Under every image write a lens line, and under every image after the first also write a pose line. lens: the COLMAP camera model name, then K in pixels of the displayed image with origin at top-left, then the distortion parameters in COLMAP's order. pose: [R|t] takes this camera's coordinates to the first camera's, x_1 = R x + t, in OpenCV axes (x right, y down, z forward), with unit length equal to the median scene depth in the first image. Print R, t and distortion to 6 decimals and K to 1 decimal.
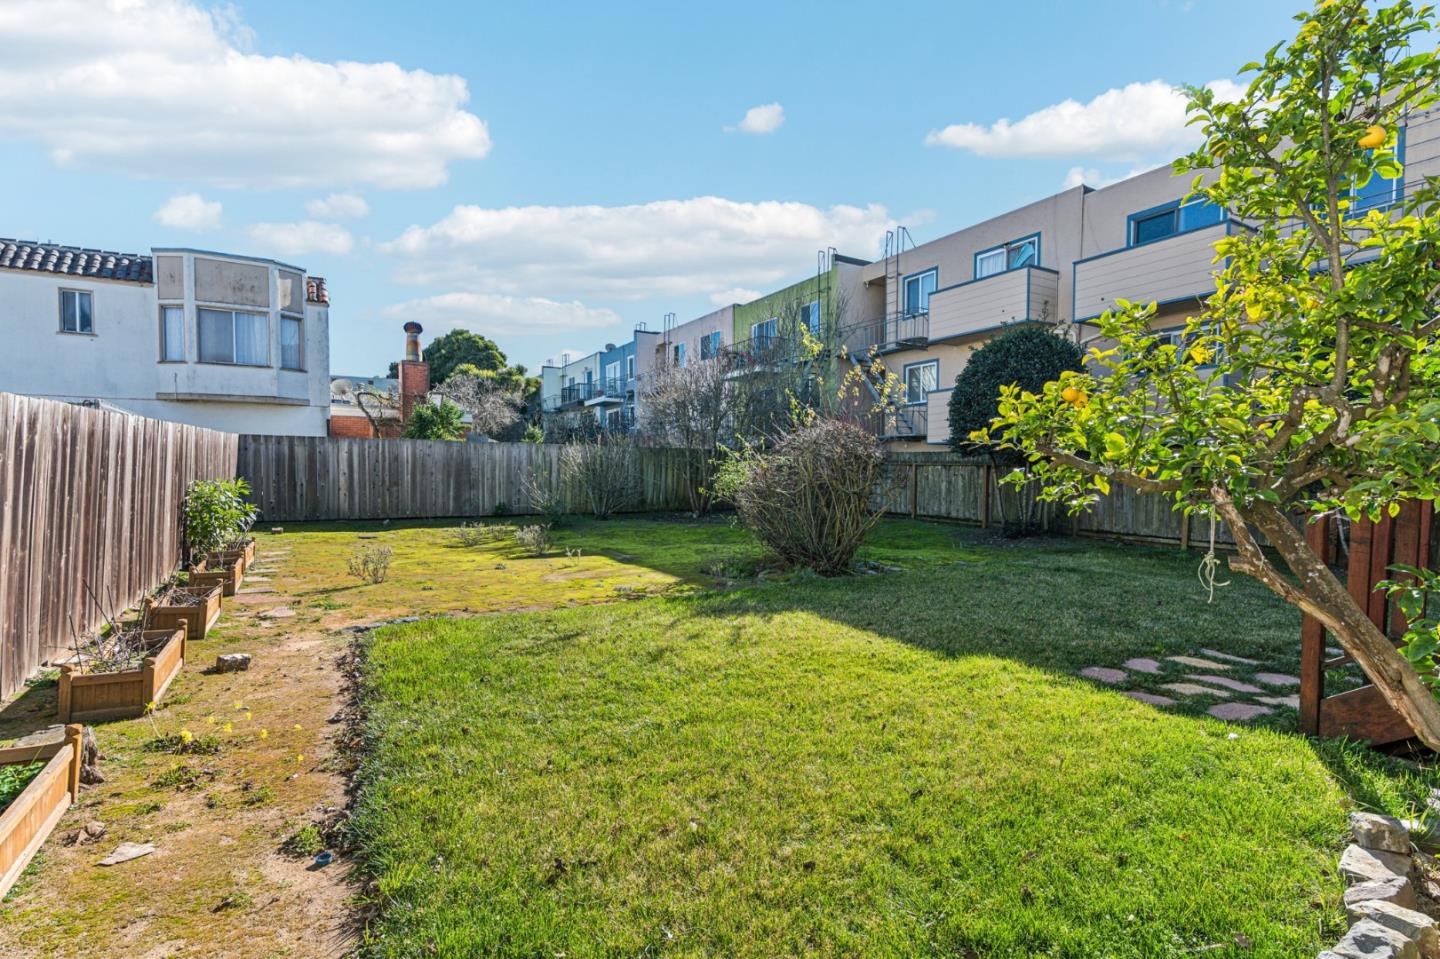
lens RADIAL K [[682.3, 0, 726.4], [0, 682.3, 489.2], [0, 0, 1]] dist [0.026992, -0.017454]
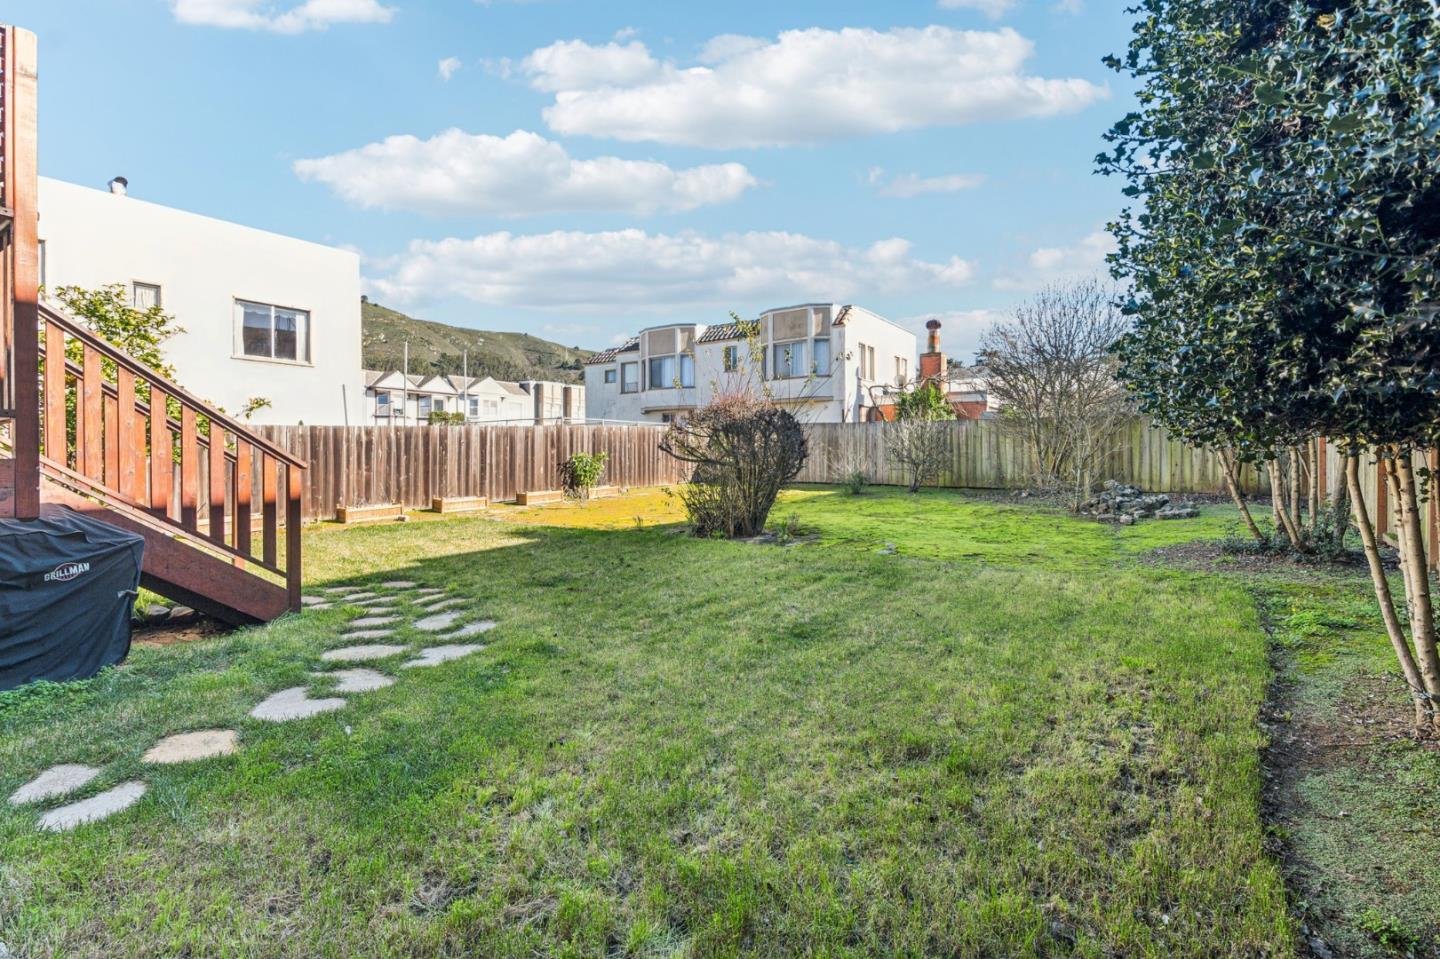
lens RADIAL K [[658.1, 0, 726.1], [0, 658.1, 481.5], [0, 0, 1]] dist [0.020115, -0.015613]
pose [[0.375939, 0.039778, -0.925790, 0.568162], [-0.018062, 0.999203, 0.035598, -0.002941], [0.926468, 0.003339, 0.376358, 0.313826]]
